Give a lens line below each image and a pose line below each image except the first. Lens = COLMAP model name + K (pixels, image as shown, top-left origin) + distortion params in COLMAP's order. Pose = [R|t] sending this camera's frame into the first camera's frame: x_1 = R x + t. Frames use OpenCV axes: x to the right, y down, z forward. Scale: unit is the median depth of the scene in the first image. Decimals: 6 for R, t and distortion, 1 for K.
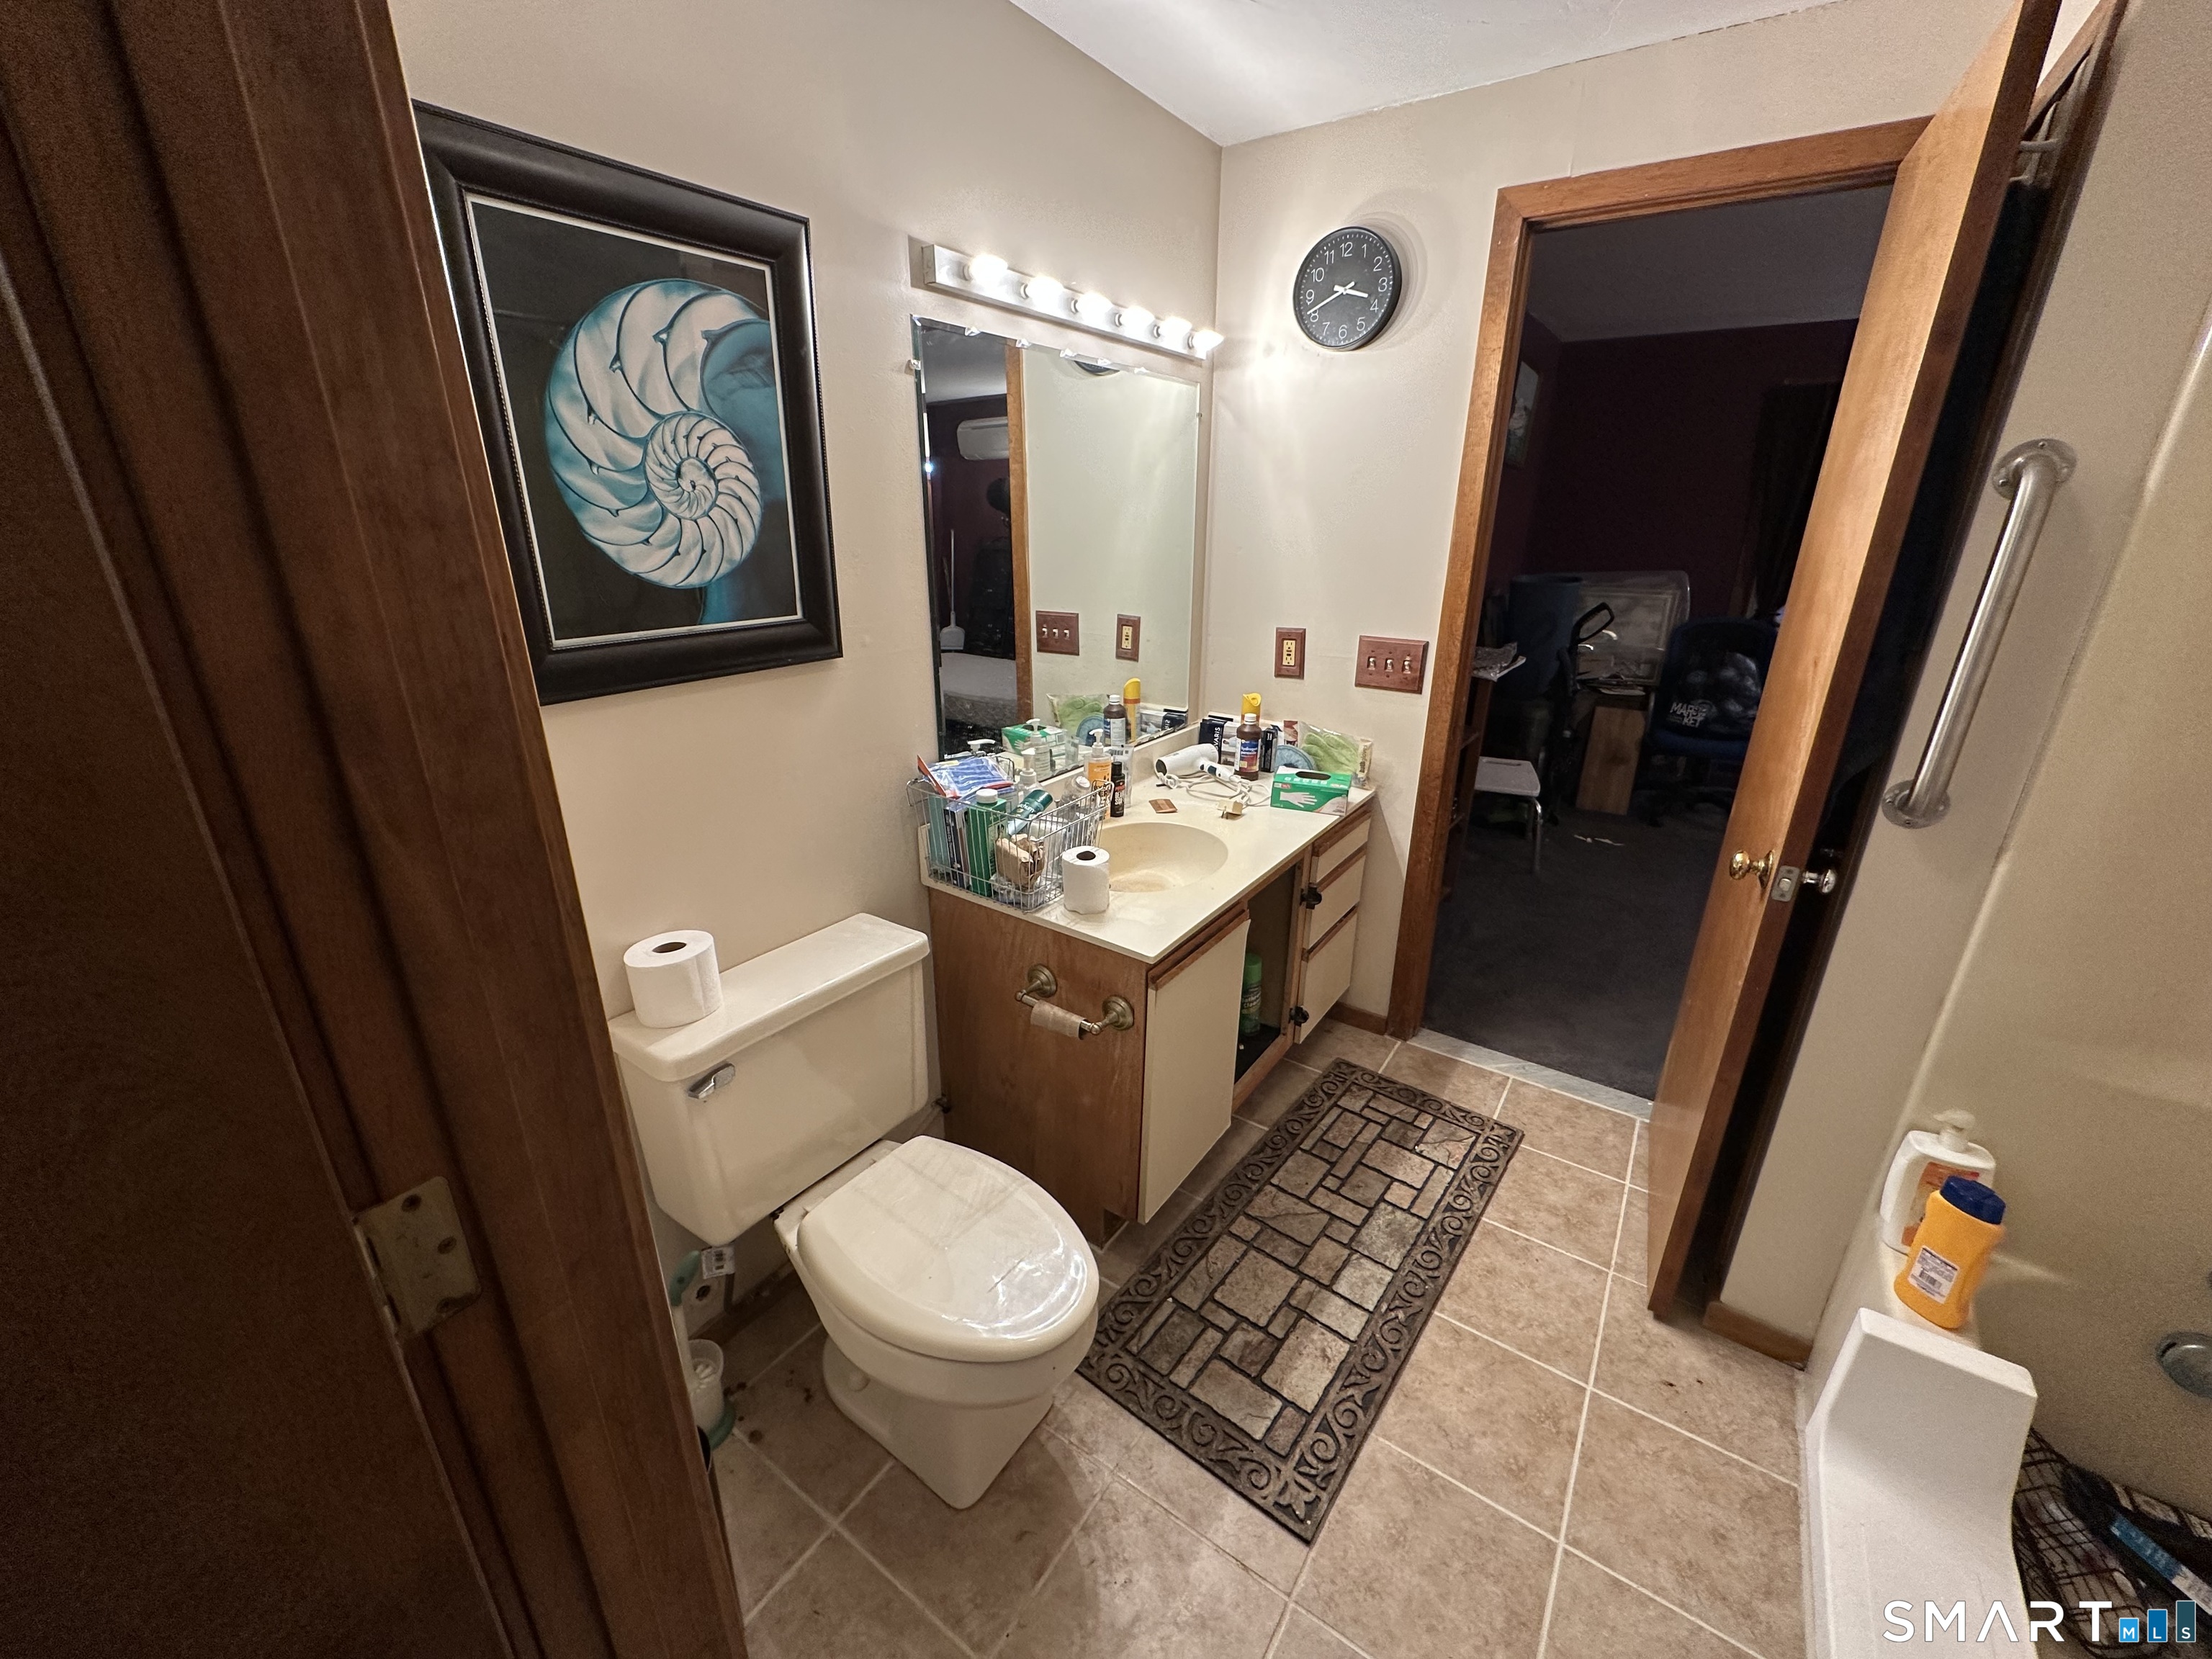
lens RADIAL K [[889.5, 0, 1106.0], [0, 889.5, 829.5], [0, 0, 1]] dist [0.000378, 0.000419]
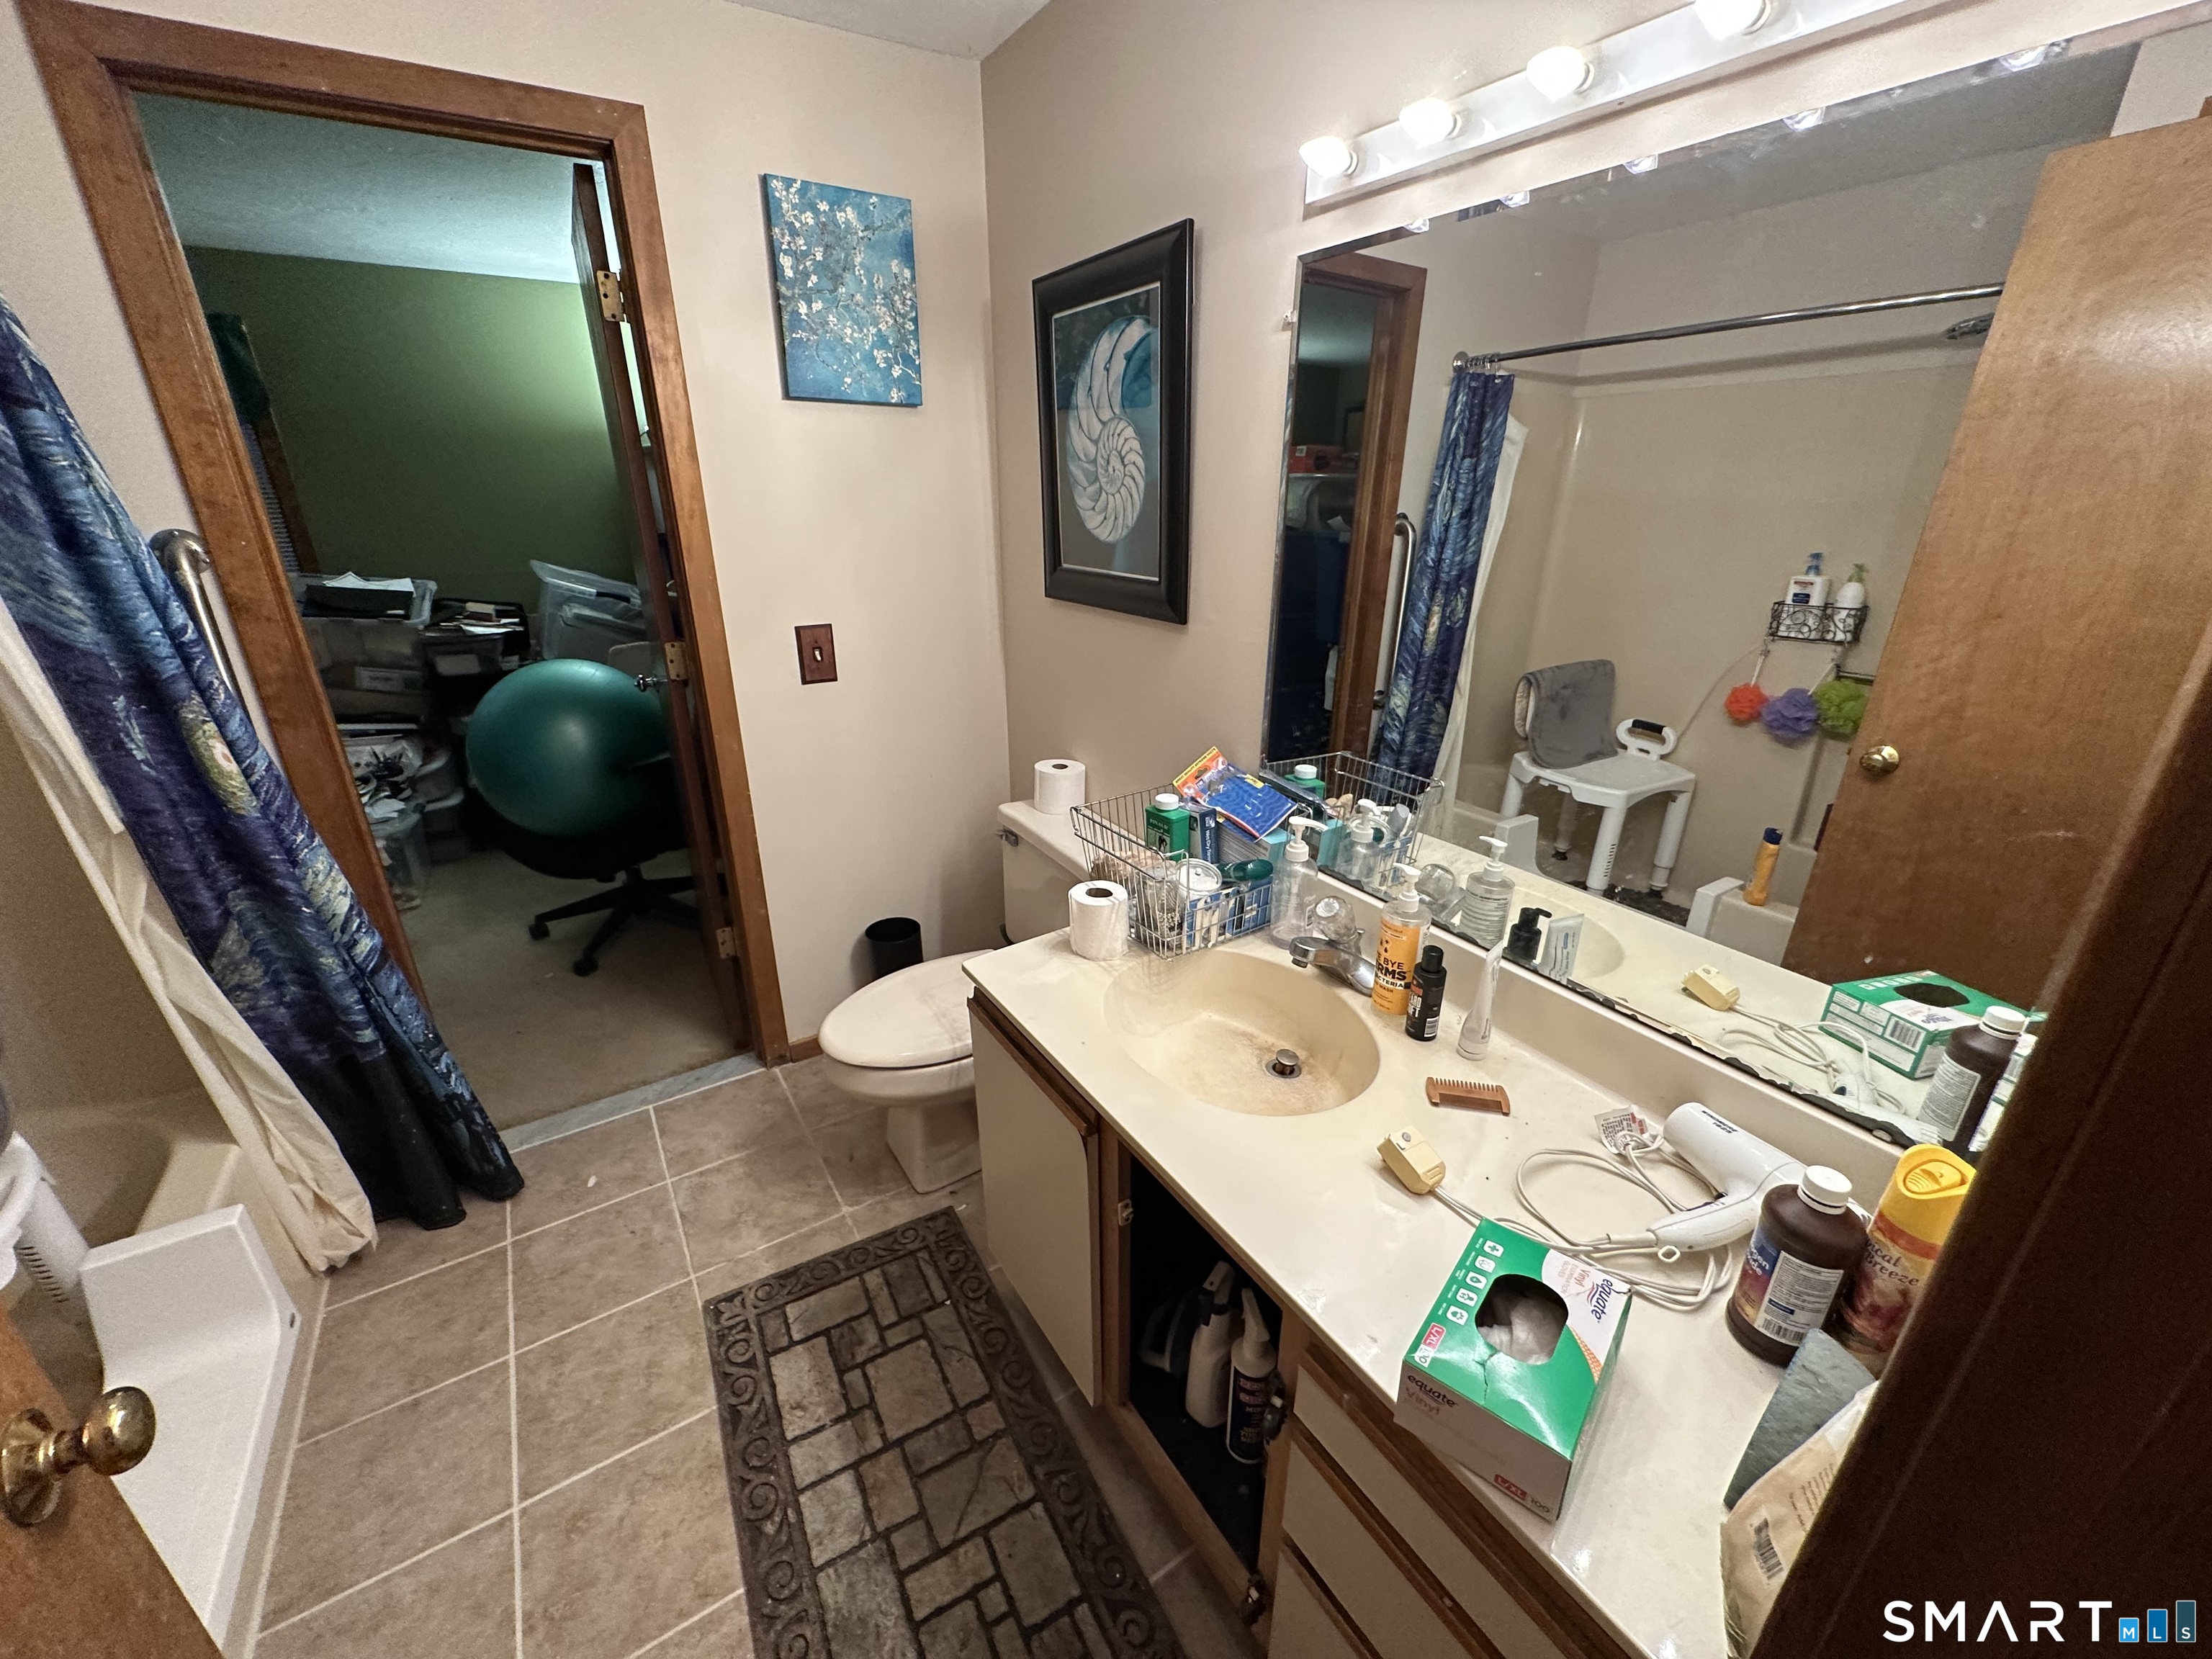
lens RADIAL K [[889.5, 0, 1106.0], [0, 889.5, 829.5], [0, 0, 1]] dist [0.000378, 0.000419]
pose [[-0.387960, 0.329679, -0.860696, 0.741090], [-0.318266, 0.828476, 0.460797, -0.447024], [0.864982, 0.452702, -0.216490, 1.237727]]
